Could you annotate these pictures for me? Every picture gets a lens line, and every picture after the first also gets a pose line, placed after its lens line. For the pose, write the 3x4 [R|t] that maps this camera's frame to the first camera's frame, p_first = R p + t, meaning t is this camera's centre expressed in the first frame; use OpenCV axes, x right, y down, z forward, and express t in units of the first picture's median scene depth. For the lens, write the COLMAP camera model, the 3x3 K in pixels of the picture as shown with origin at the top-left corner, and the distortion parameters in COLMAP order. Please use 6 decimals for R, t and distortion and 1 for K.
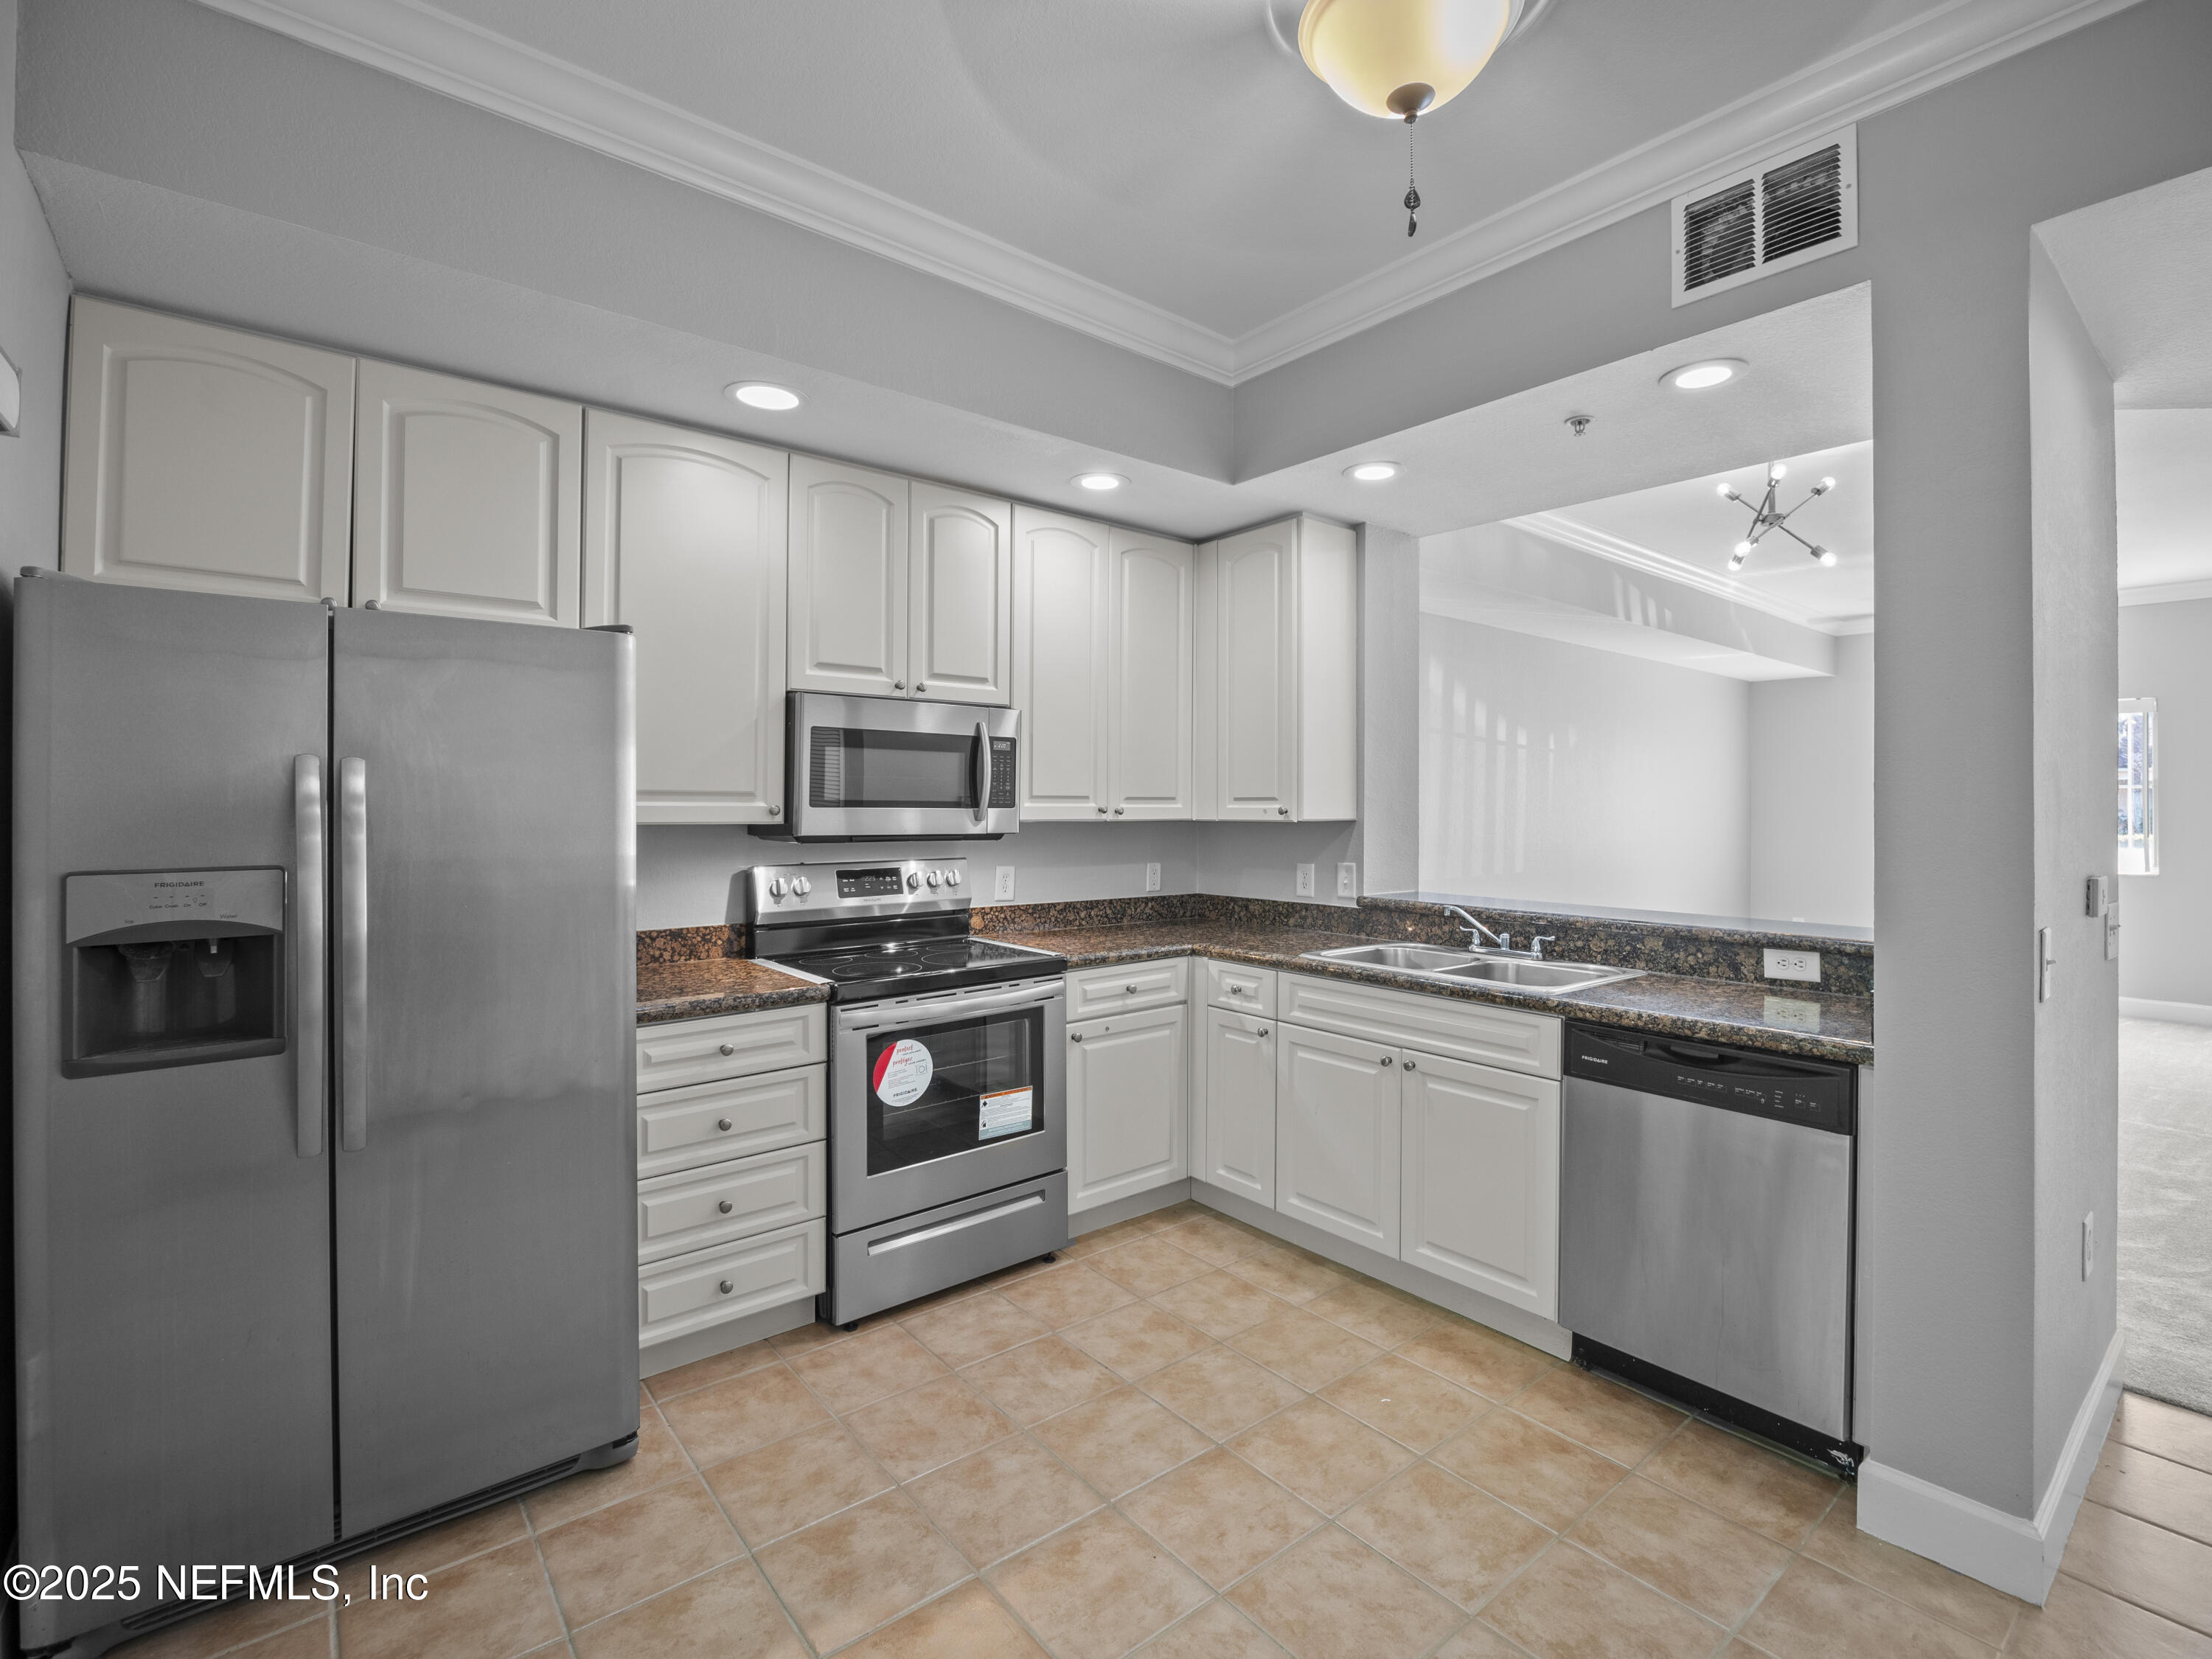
lens RADIAL K [[1028.7, 0, 1108.2], [0, 1028.7, 795.5], [0, 0, 1]] dist [-0.002121, -0.010633]
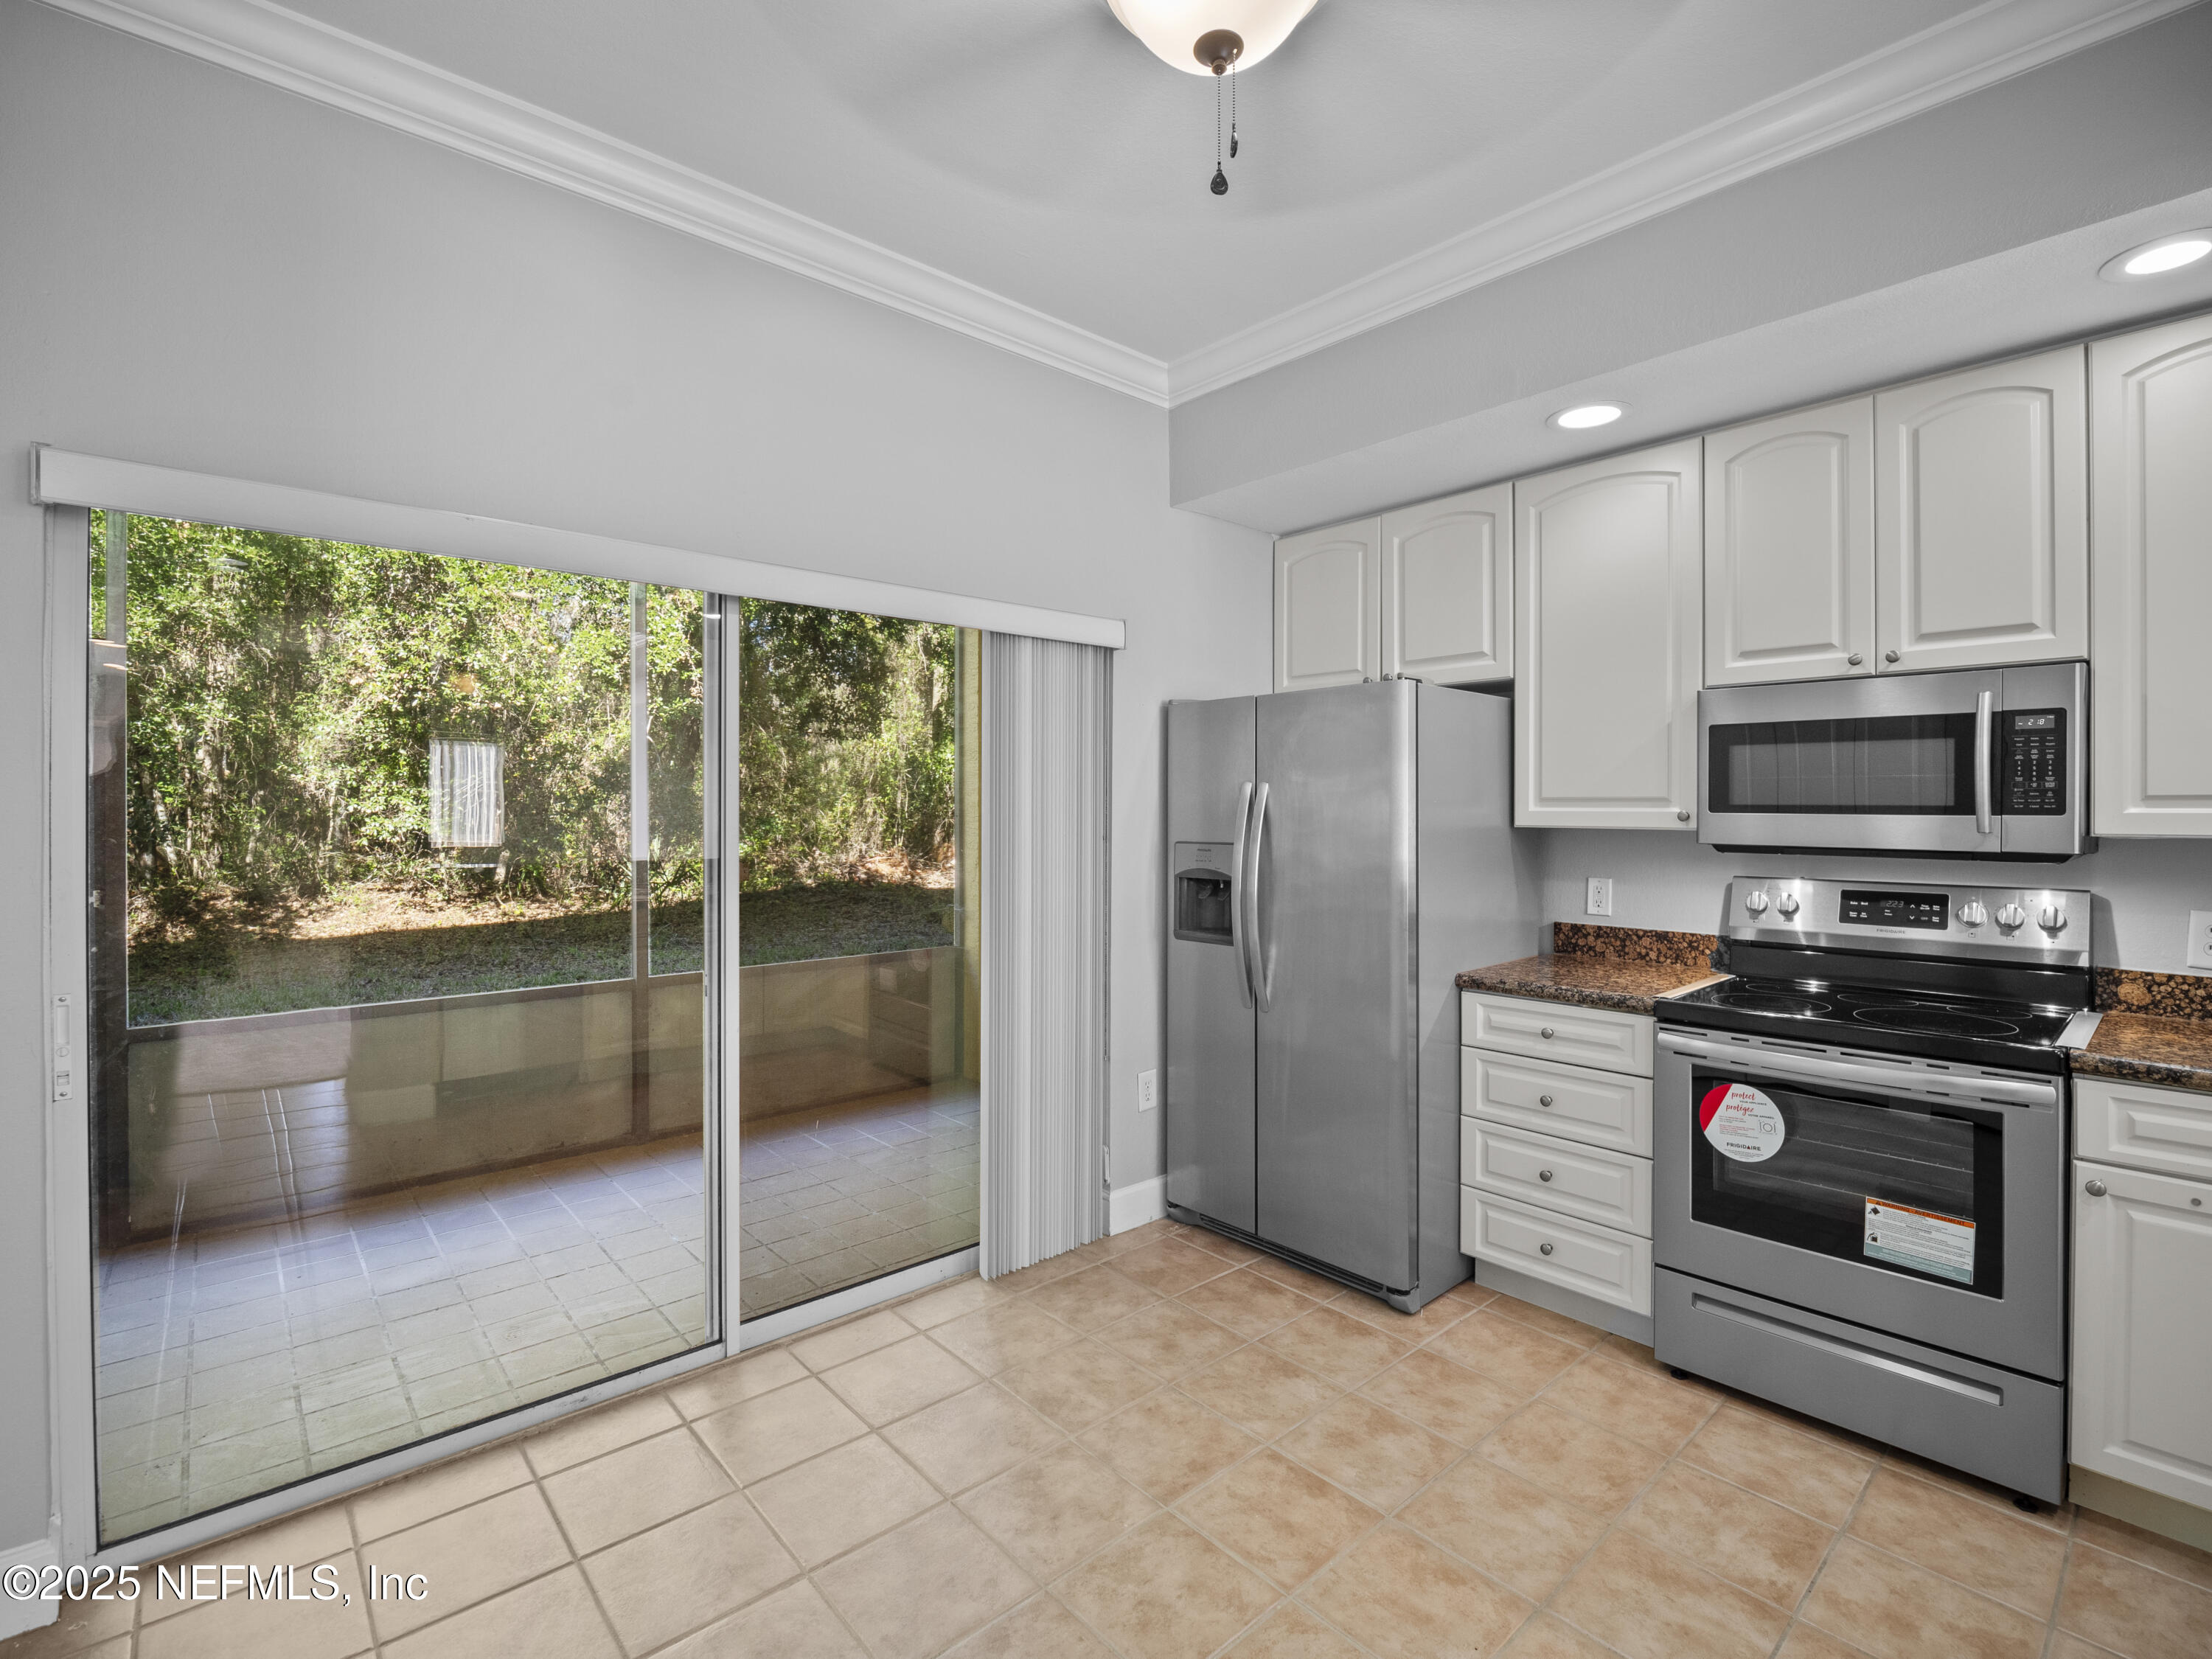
lens RADIAL K [[1019.1, 0, 1111.3], [0, 1019.1, 807.5], [0, 0, 1]] dist [-0.015922, -0.000186]
pose [[0.039852, -0.004641, -0.999195, 0.629673], [0.006030, 0.999972, -0.004404, 0.007732], [0.999187, -0.005849, 0.039879, 0.449072]]
